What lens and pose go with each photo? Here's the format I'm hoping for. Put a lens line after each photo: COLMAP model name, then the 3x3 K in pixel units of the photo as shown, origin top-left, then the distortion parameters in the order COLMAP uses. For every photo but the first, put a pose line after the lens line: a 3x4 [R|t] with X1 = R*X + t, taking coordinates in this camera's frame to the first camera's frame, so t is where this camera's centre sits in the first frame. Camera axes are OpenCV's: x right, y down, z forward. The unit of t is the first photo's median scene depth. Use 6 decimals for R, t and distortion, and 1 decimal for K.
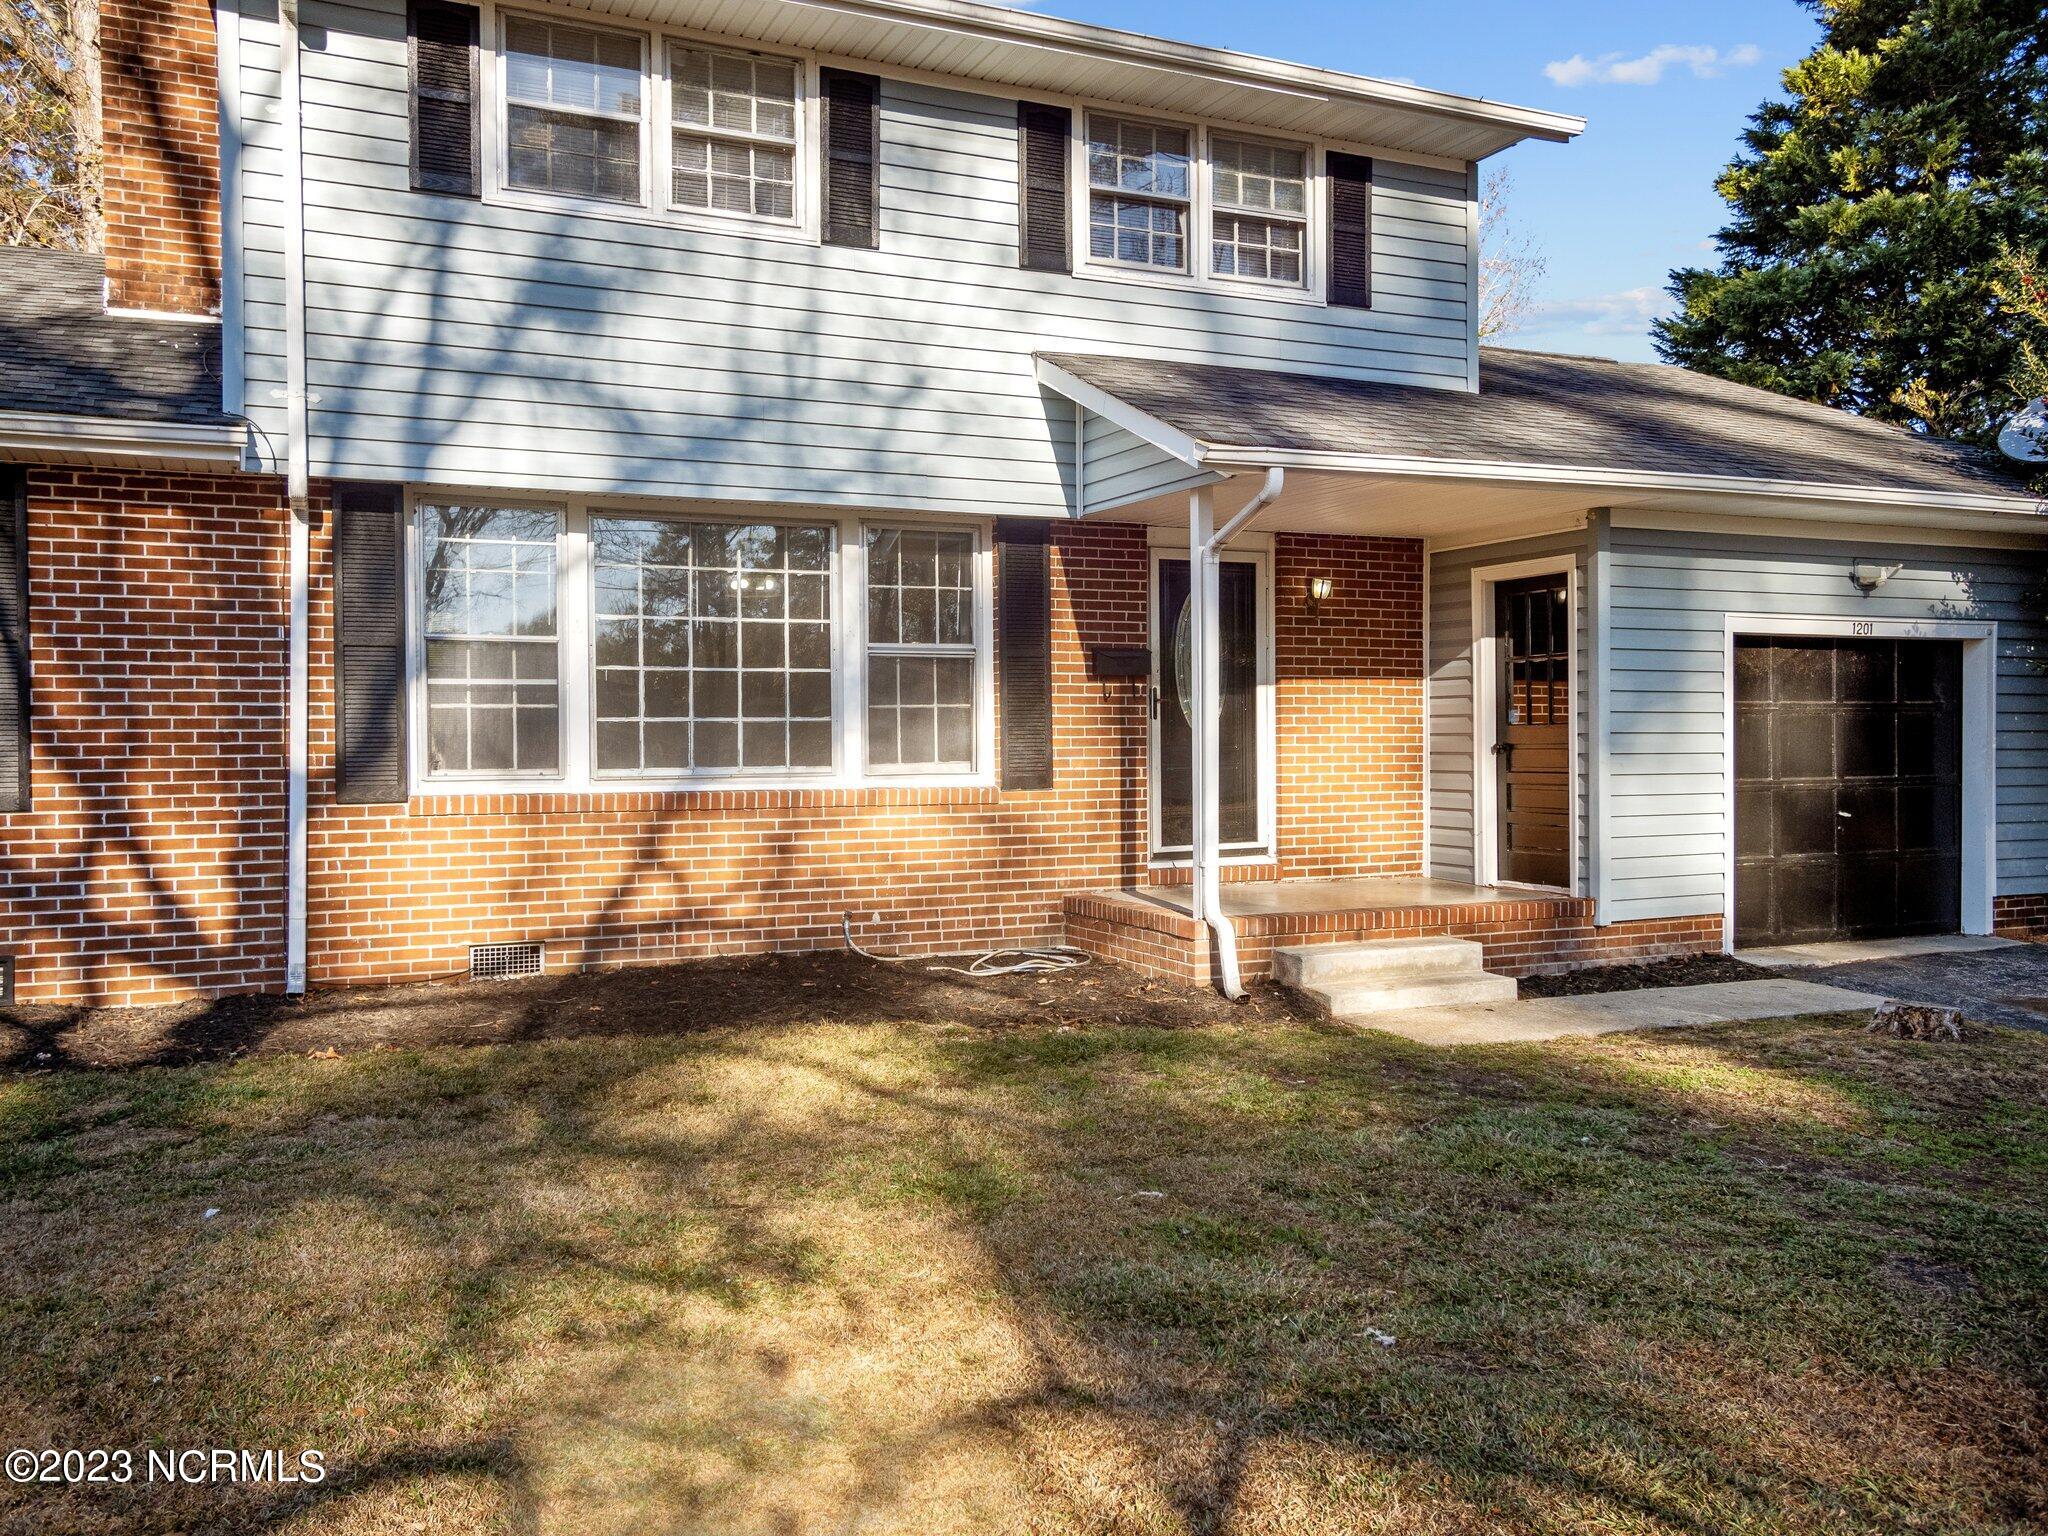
lens RADIAL K [[1655.5, 0, 1028.8], [0, 1655.5, 754.6], [0, 0, 1]] dist [0.009313, 0.012108]
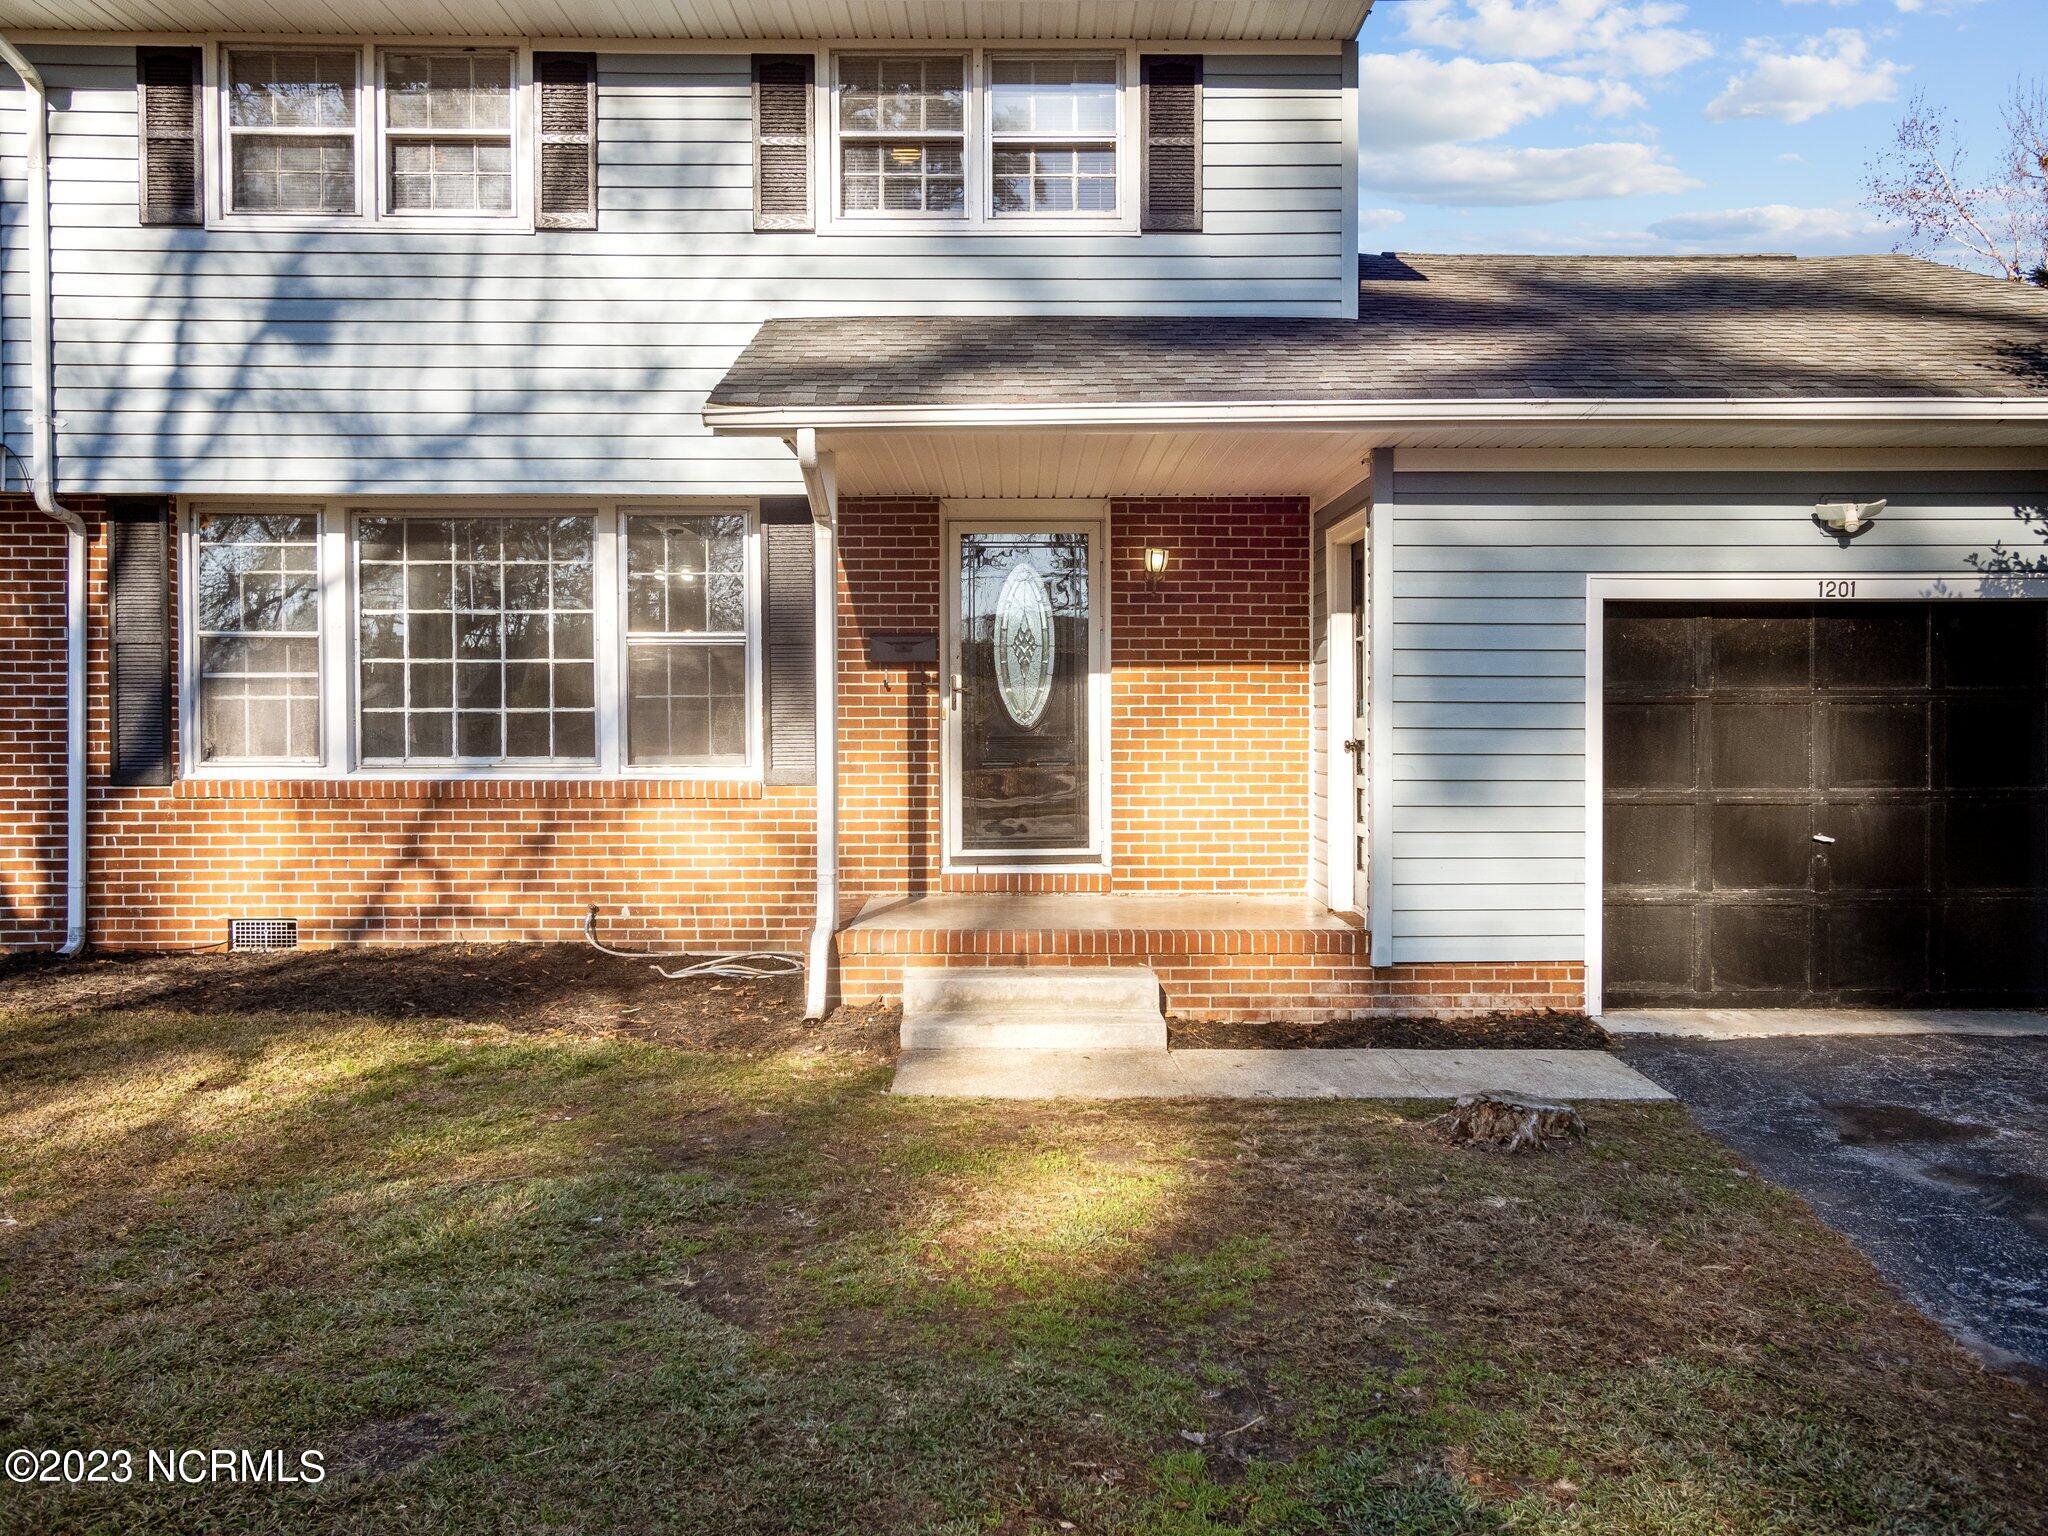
lens RADIAL K [[1655.5, 0, 1028.8], [0, 1655.5, 754.6], [0, 0, 1]] dist [0.009313, 0.012108]
pose [[0.916735, 0.012070, -0.399314, 0.516313], [-0.008805, 0.999911, 0.010011, -0.006841], [0.399399, -0.005661, 0.916760, 0.194046]]
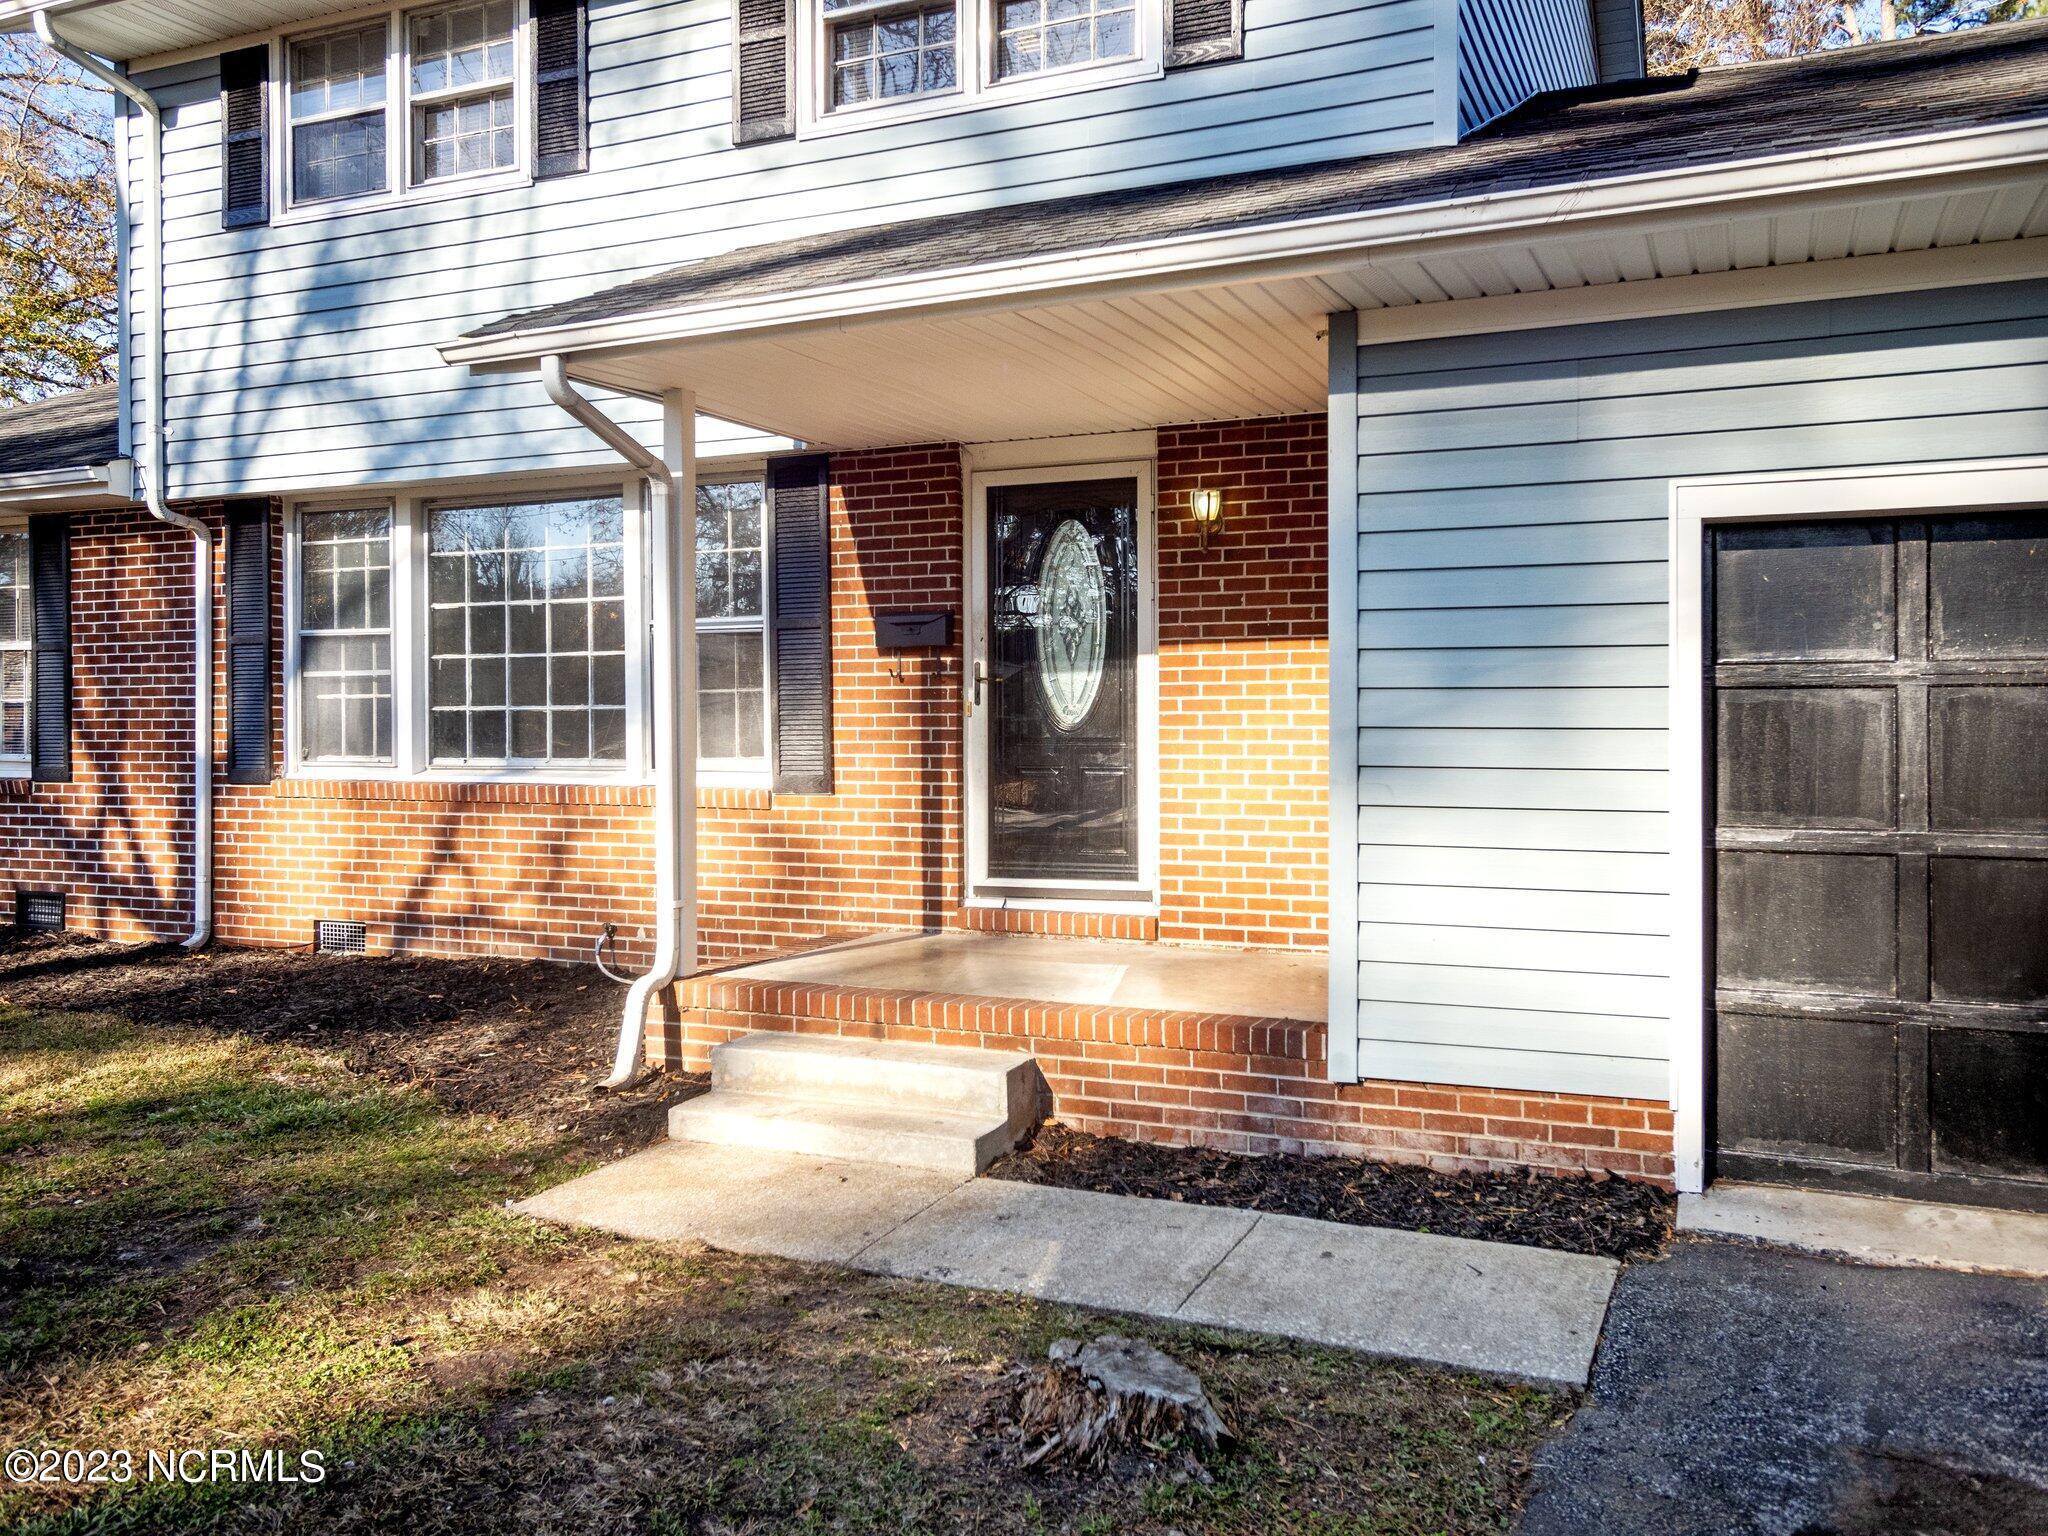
lens RADIAL K [[1642.2, 0, 1022.7], [0, 1642.2, 735.8], [0, 0, 1]] dist [0.007406, 0.014933]
pose [[0.666820, 0.010032, -0.745152, 0.685314], [-0.009579, 0.999942, 0.004890, -0.012204], [0.745157, 0.003878, 0.666877, 0.568184]]
